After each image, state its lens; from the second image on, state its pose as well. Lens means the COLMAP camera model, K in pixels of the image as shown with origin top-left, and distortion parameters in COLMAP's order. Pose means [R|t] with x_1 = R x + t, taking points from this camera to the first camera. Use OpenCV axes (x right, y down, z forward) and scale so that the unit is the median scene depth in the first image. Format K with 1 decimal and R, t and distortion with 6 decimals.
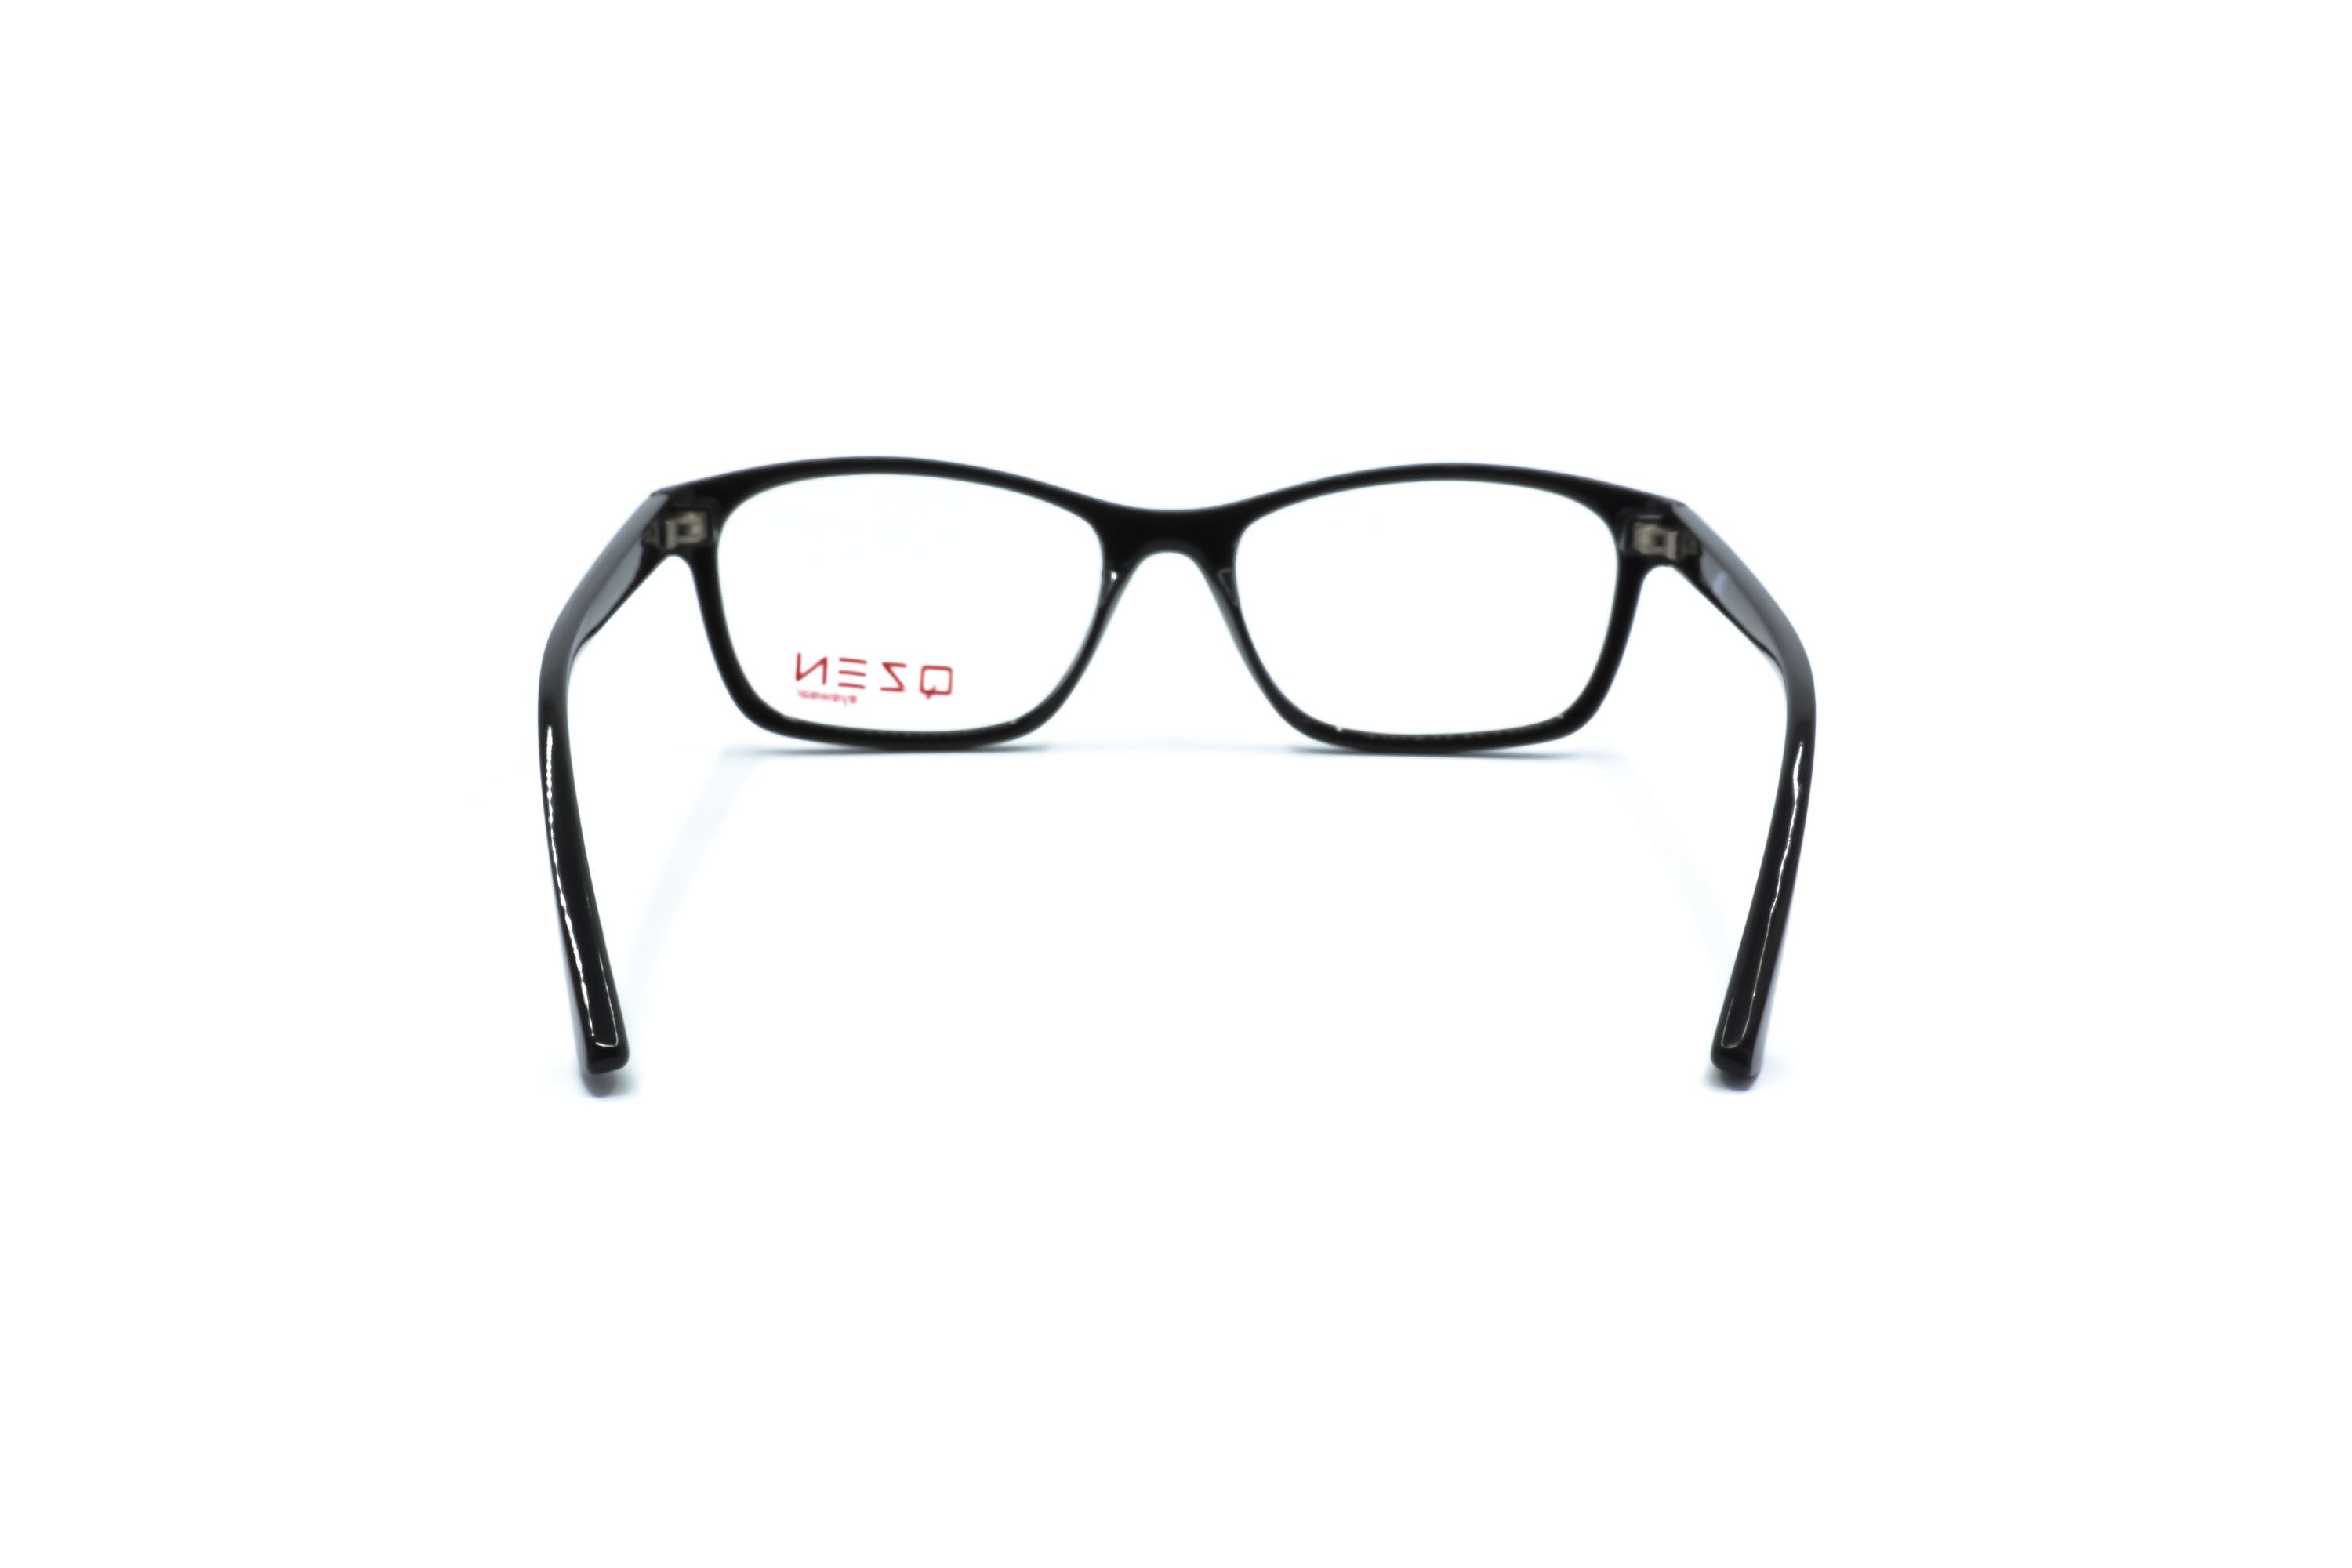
lens RADIAL K [[2949.0, 0, 1176.0], [0, 2949.0, 784.0], [0, 0, 1]] dist [0.000621, -0.020740]
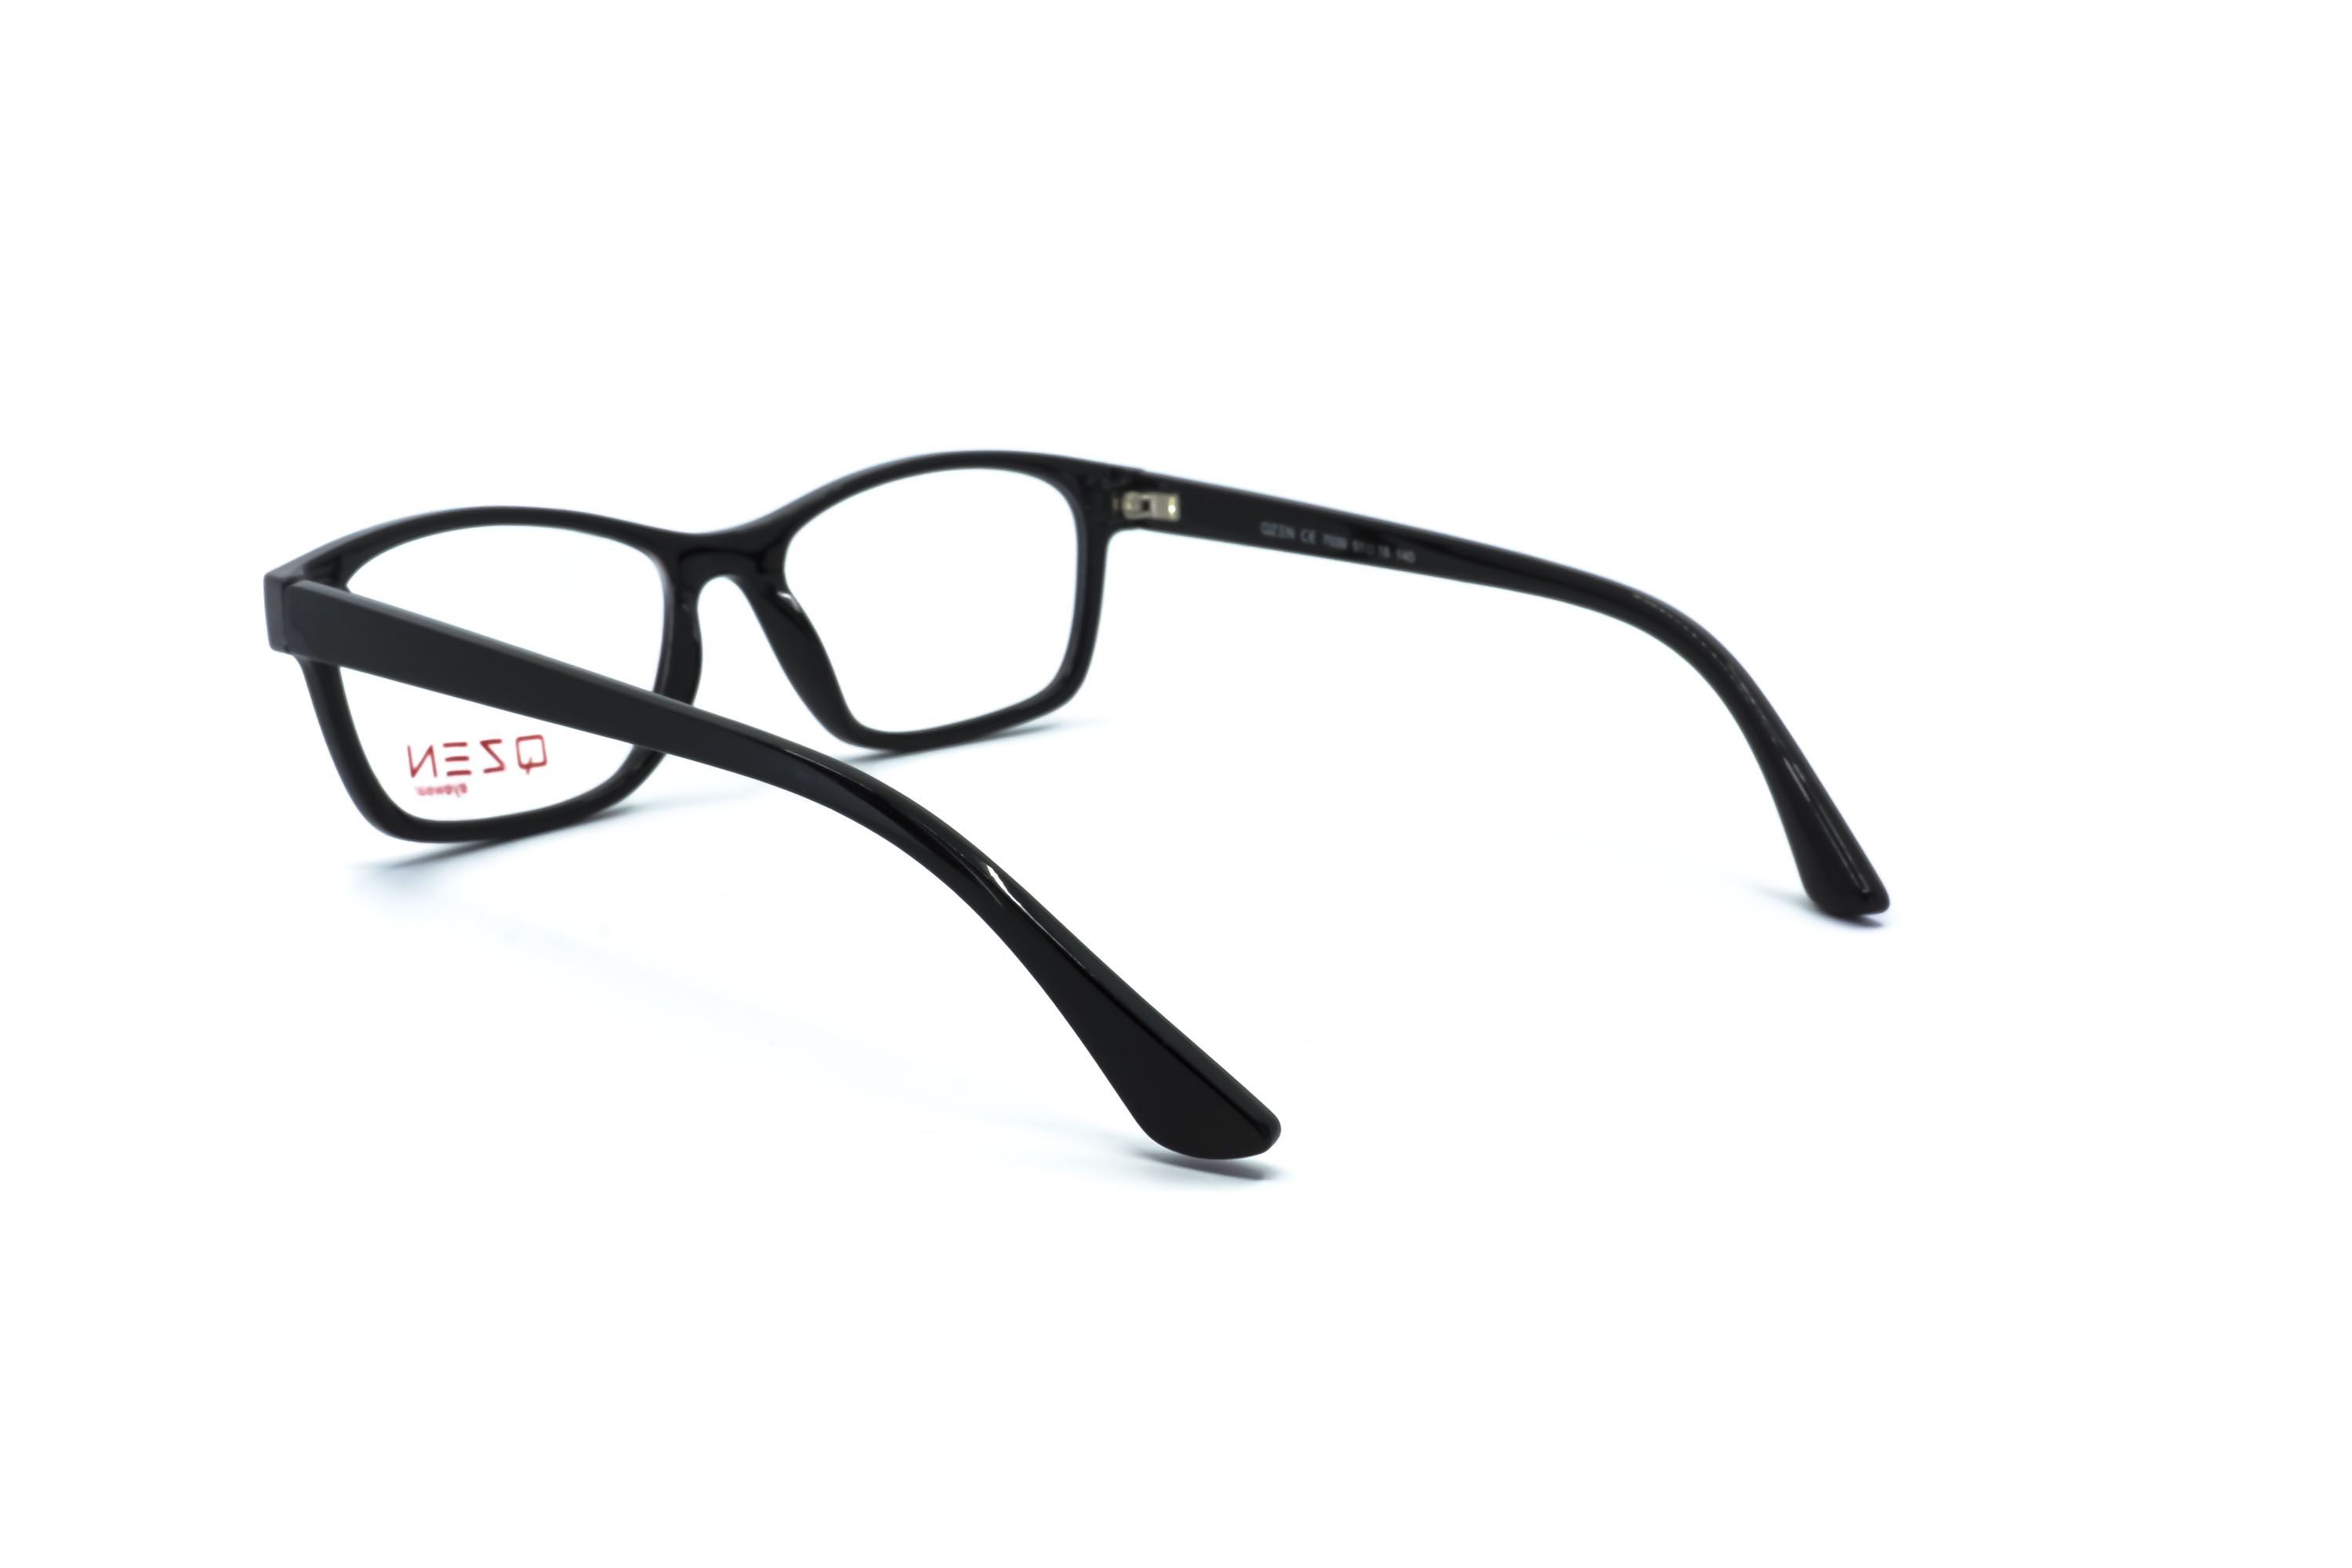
lens RADIAL K [[2949.0, 0, 1176.0], [0, 2949.0, 784.0], [0, 0, 1]] dist [0.000621, -0.020740]
pose [[0.712943, -0.172679, 0.679628, -0.551220], [0.165645, 0.983248, 0.076058, -0.061287], [-0.681376, 0.058351, 0.729604, 0.220956]]
